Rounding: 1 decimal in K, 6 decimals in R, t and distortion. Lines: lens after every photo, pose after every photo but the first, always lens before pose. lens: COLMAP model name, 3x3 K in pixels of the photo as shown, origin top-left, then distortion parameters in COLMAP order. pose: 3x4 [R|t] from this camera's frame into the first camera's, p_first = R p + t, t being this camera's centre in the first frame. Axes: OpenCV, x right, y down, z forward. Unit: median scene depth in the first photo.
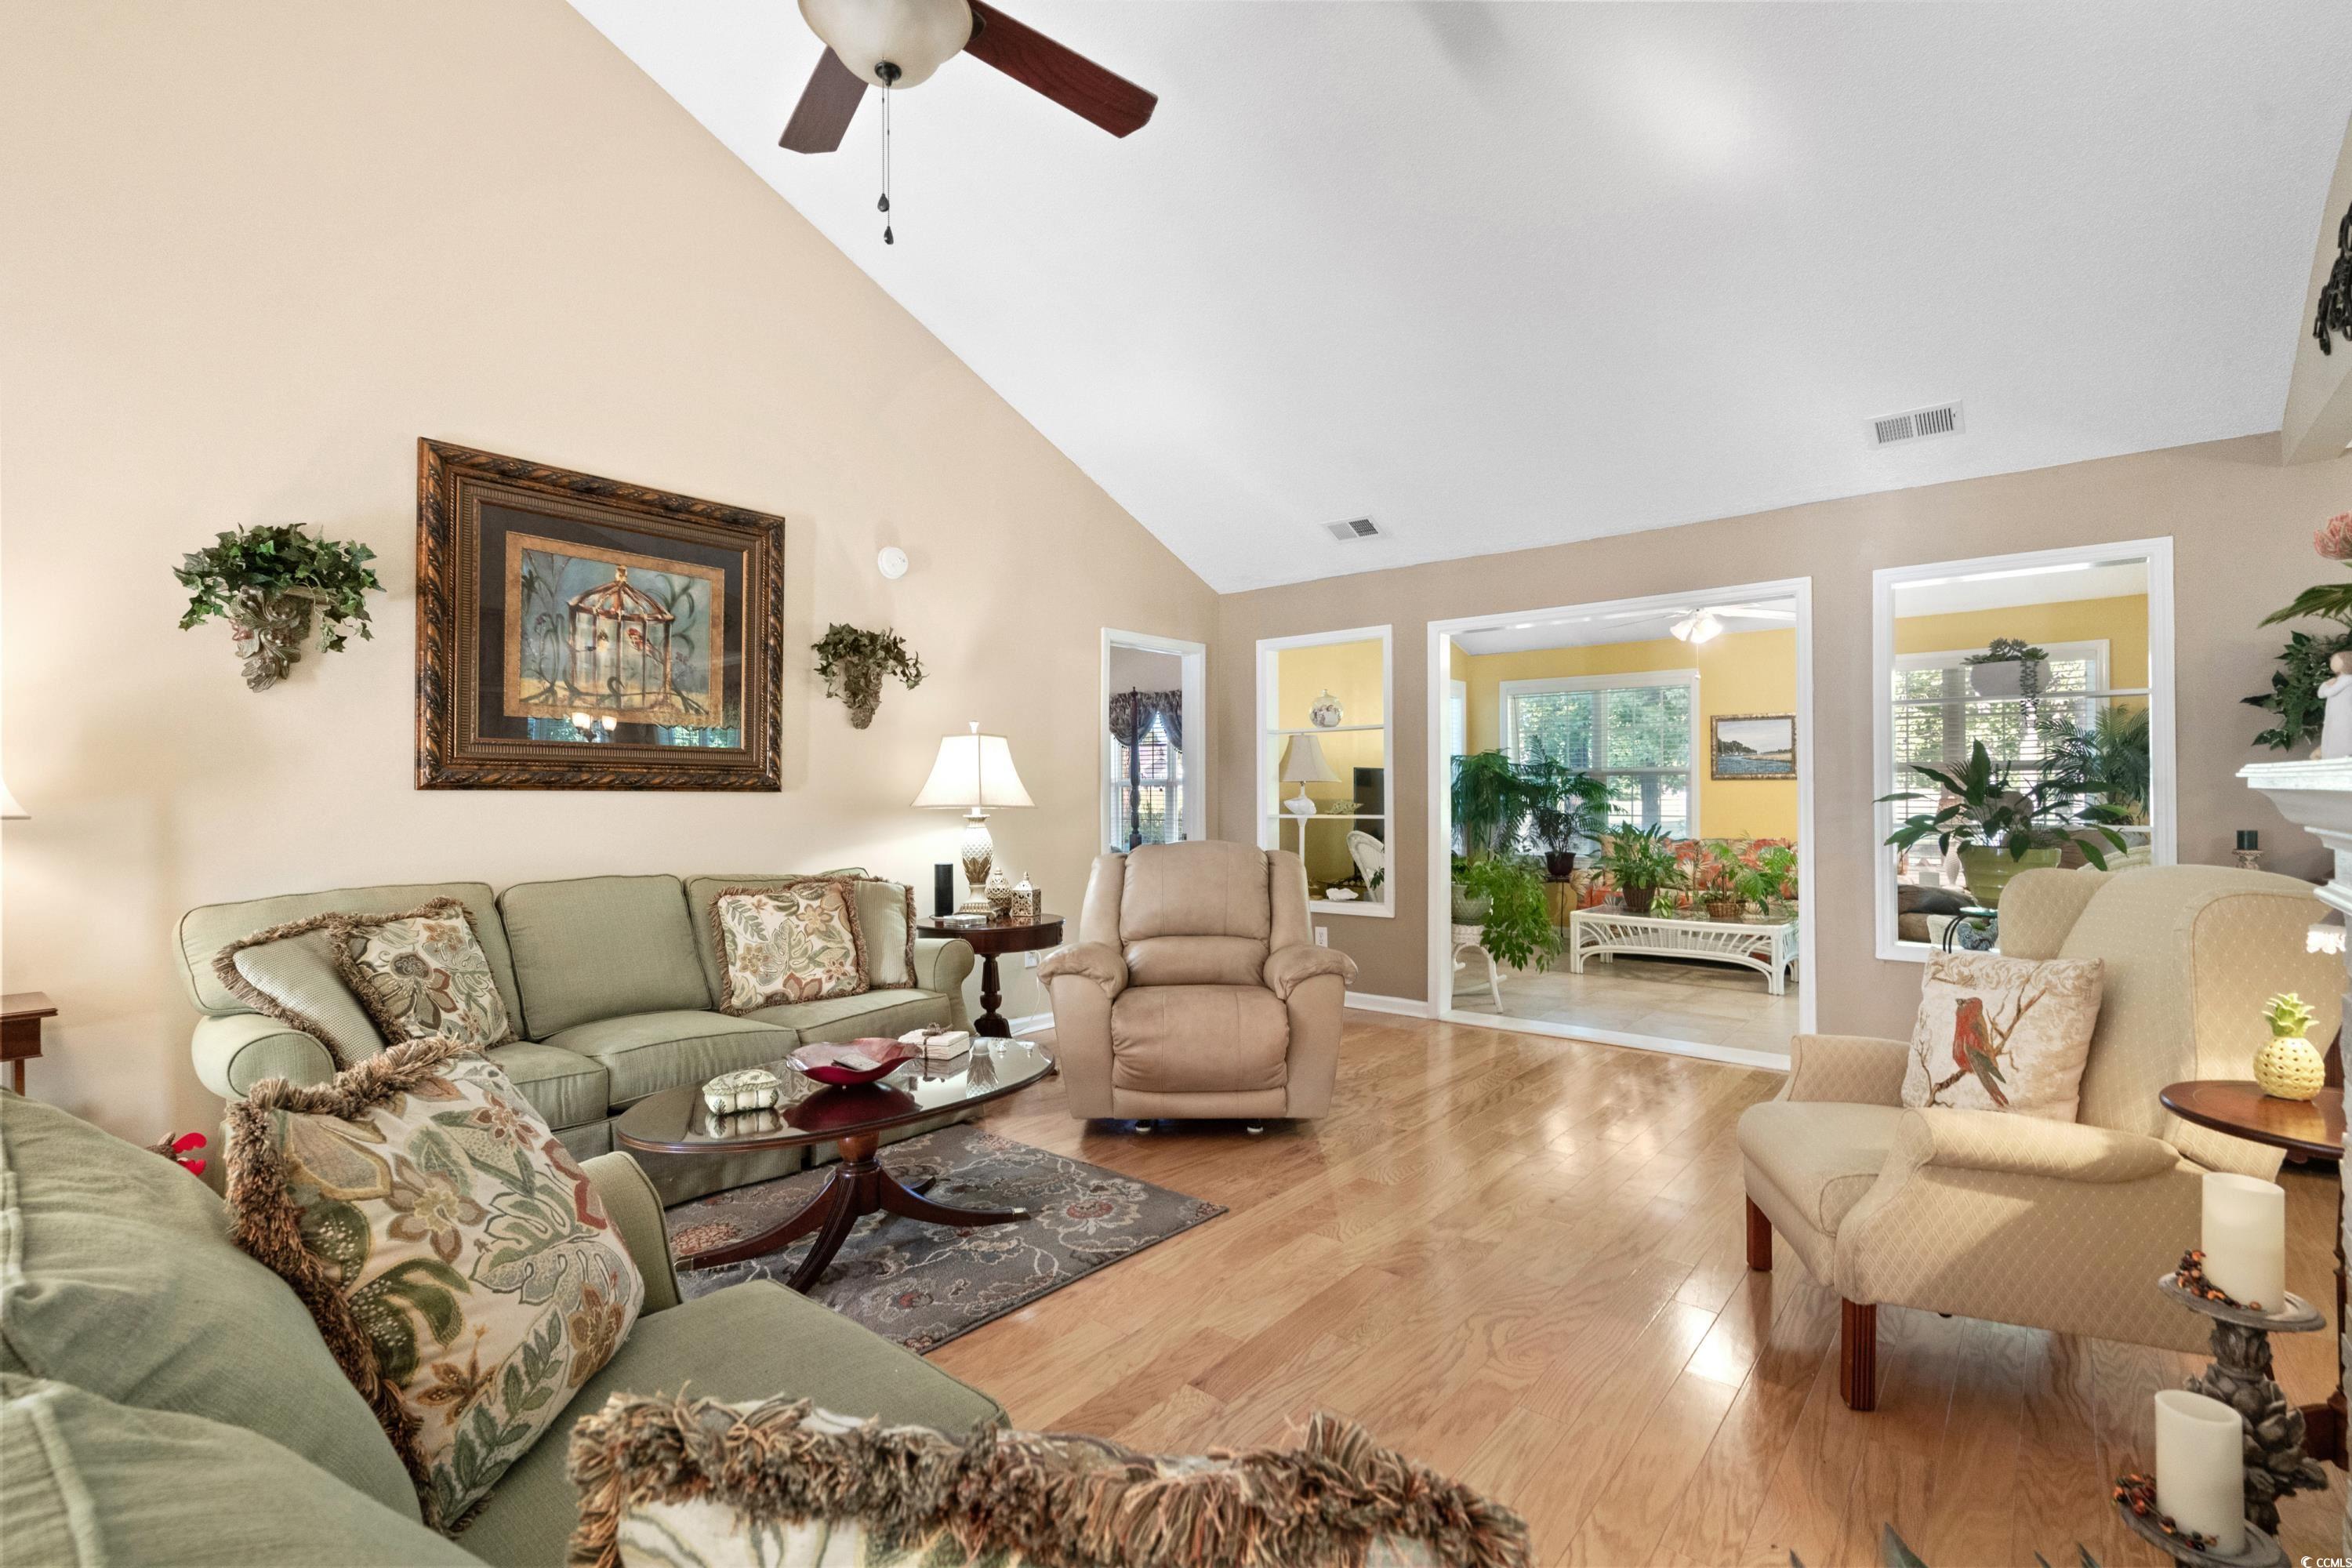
lens RADIAL K [[1060.9, 0, 1170.6], [0, 1060.9, 787.5], [0, 0, 1]] dist [-0.004268, 0.000184]
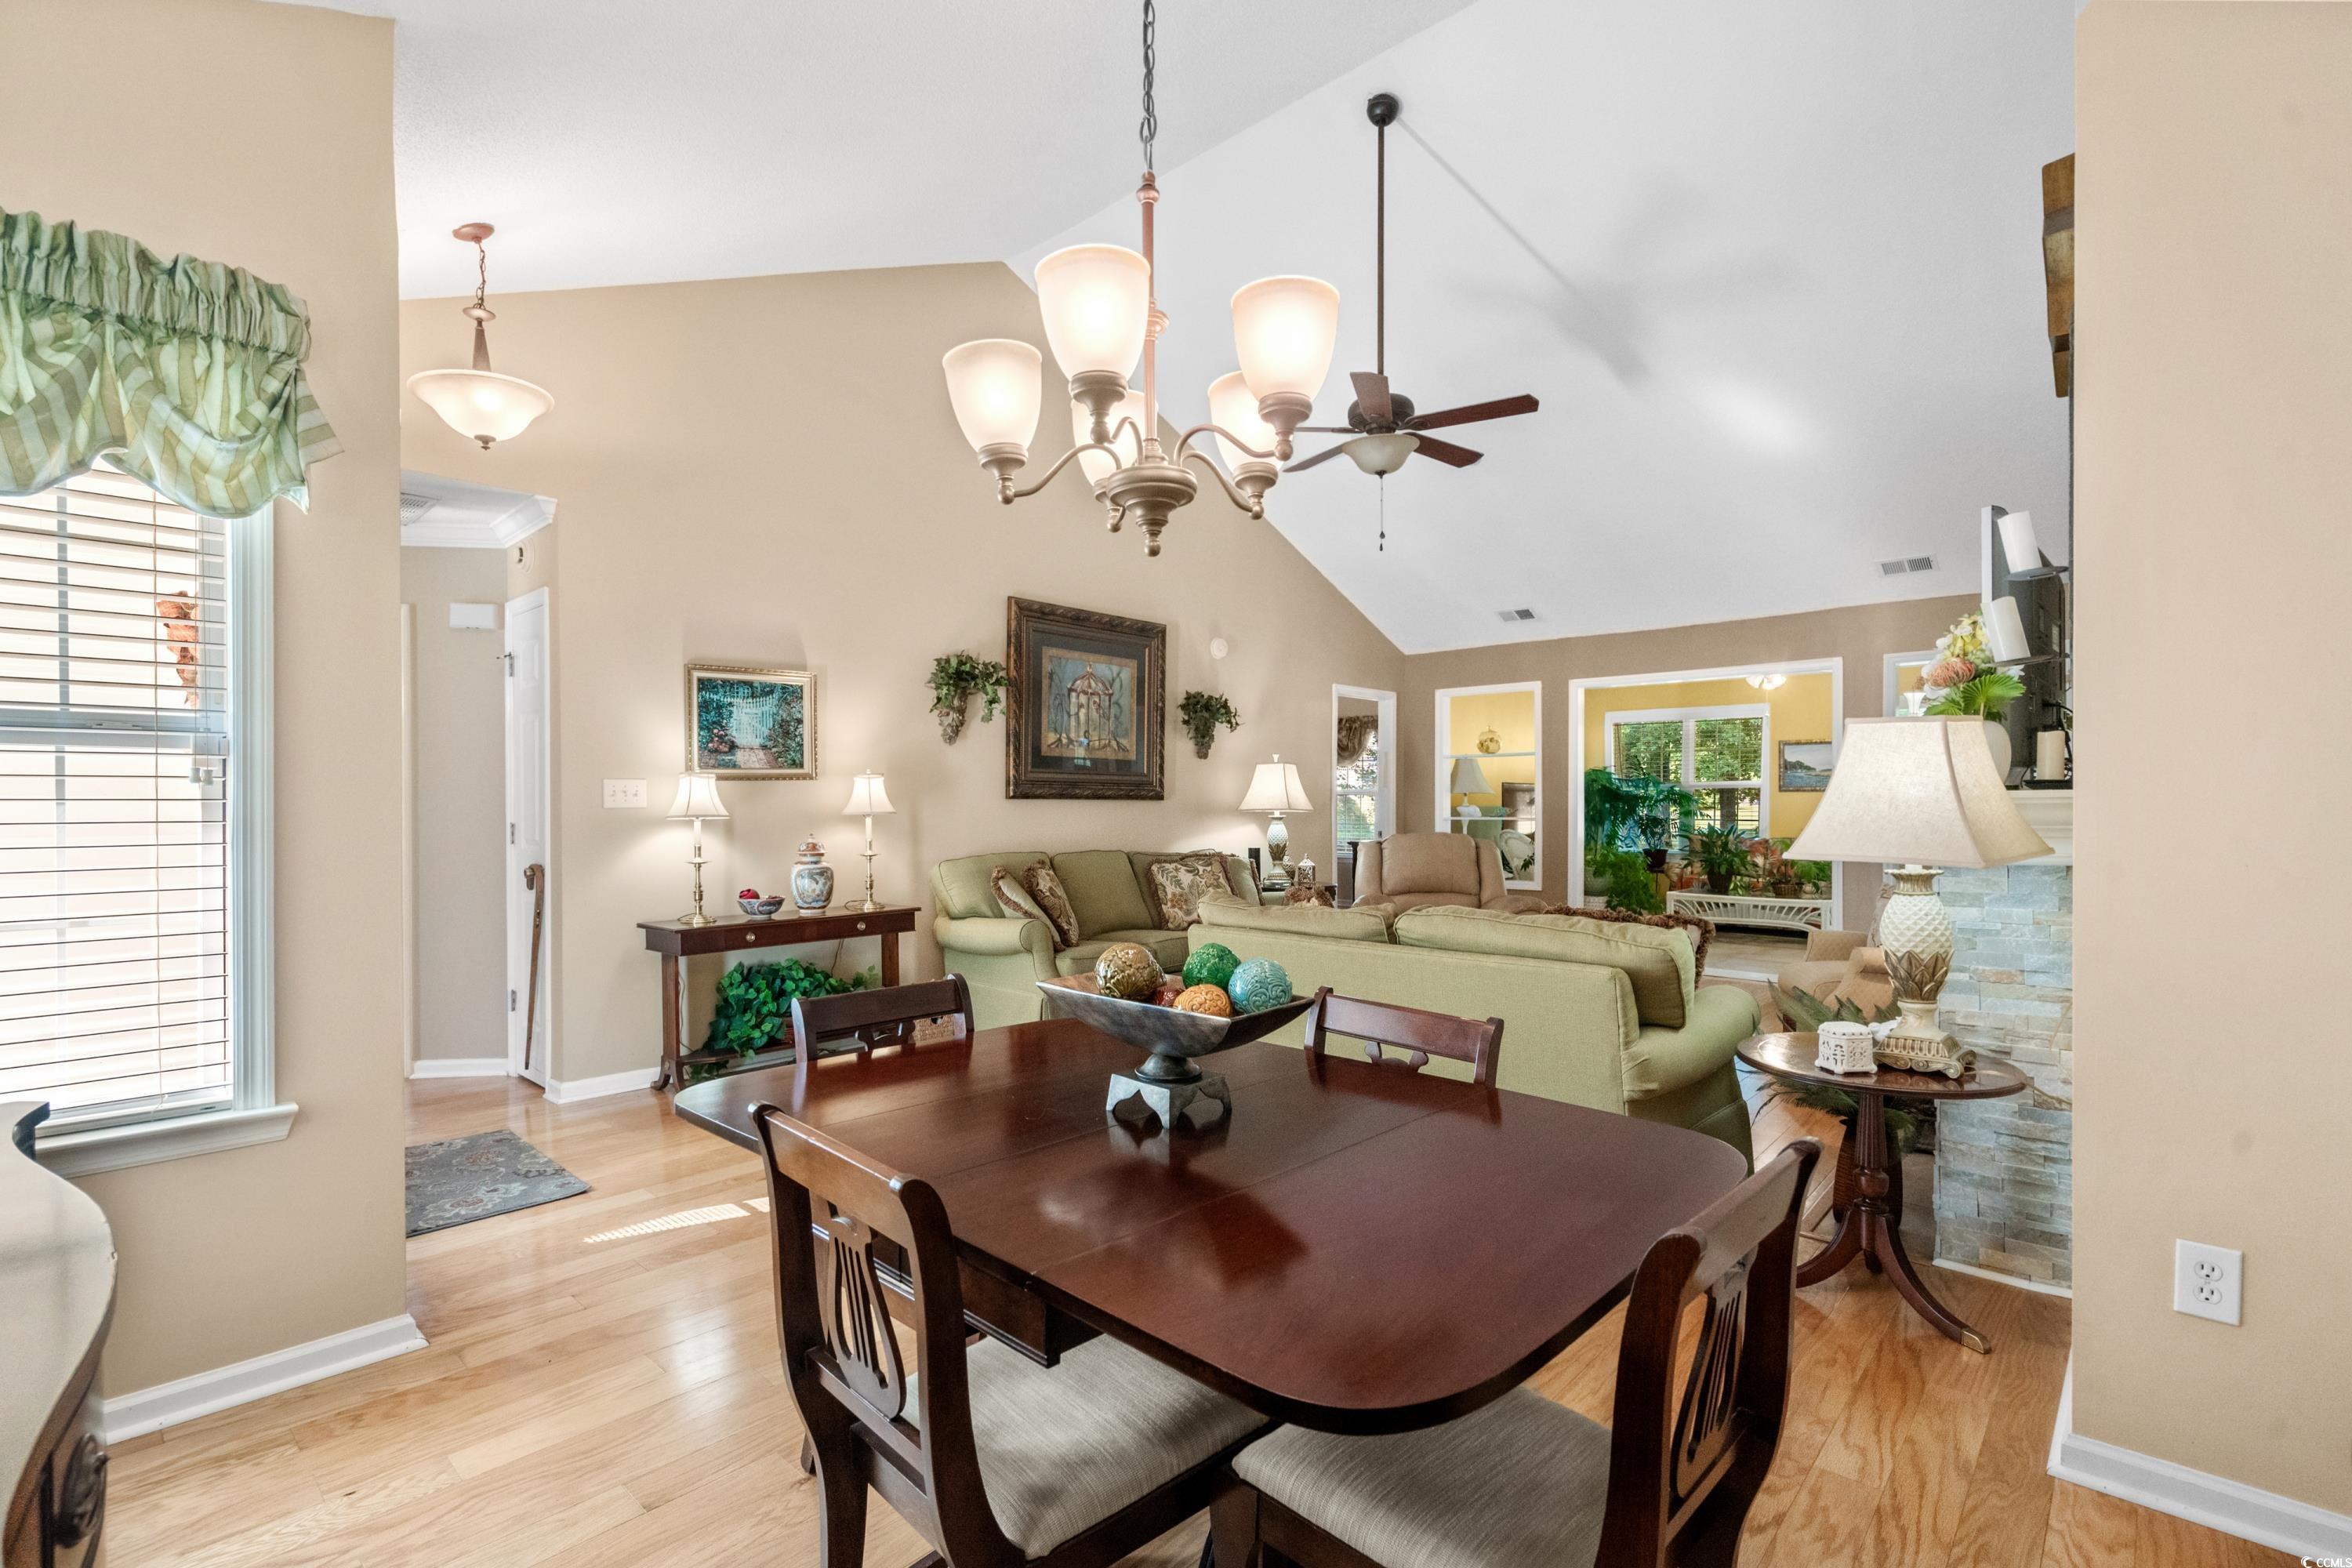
lens RADIAL K [[1062.0, 0, 1183.1], [0, 1062.0, 811.7], [0, 0, 1]] dist [0.000396, 0.000112]
pose [[0.998840, 0.001461, -0.048125, -0.244741], [-0.000749, 0.999890, 0.014827, -0.001914], [0.048142, -0.014774, 0.998731, -0.528975]]
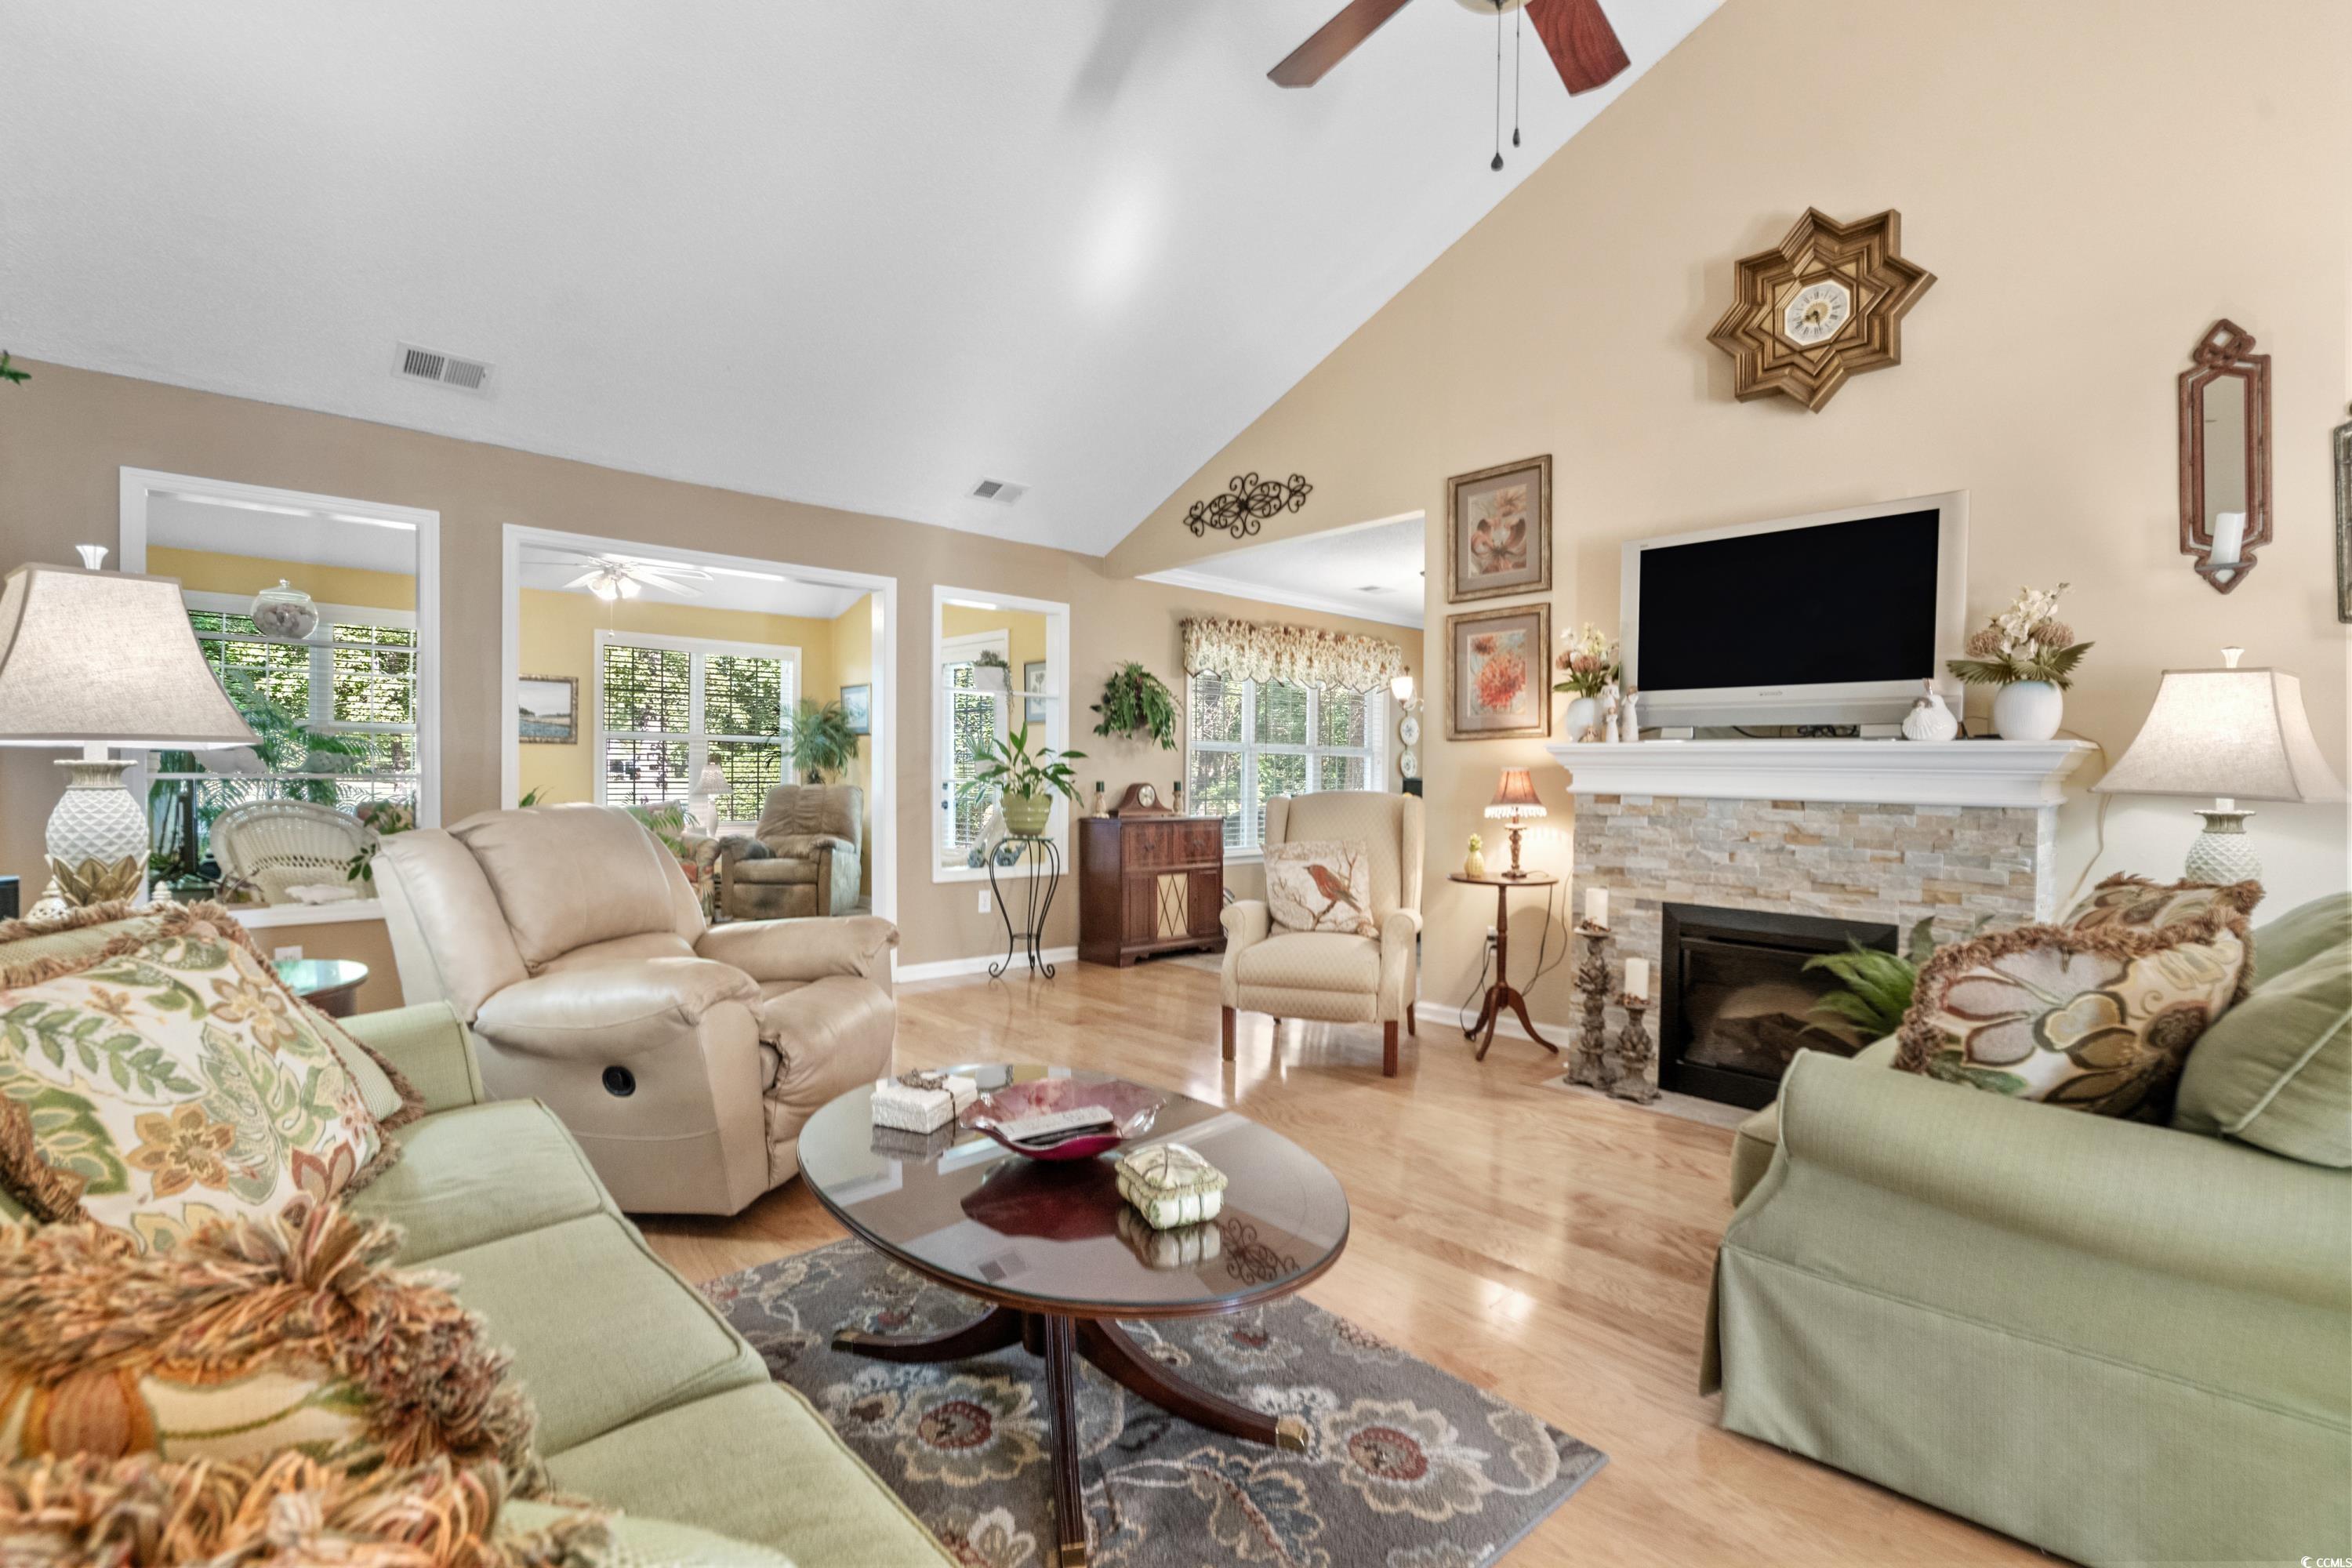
lens RADIAL K [[1060.9, 0, 1170.6], [0, 1060.9, 787.5], [0, 0, 1]] dist [-0.004268, 0.000184]
pose [[0.131043, -0.005805, 0.991360, -0.557675], [-0.016227, 0.999836, 0.007999, 0.027124], [-0.991244, -0.017135, 0.130928, 0.507075]]
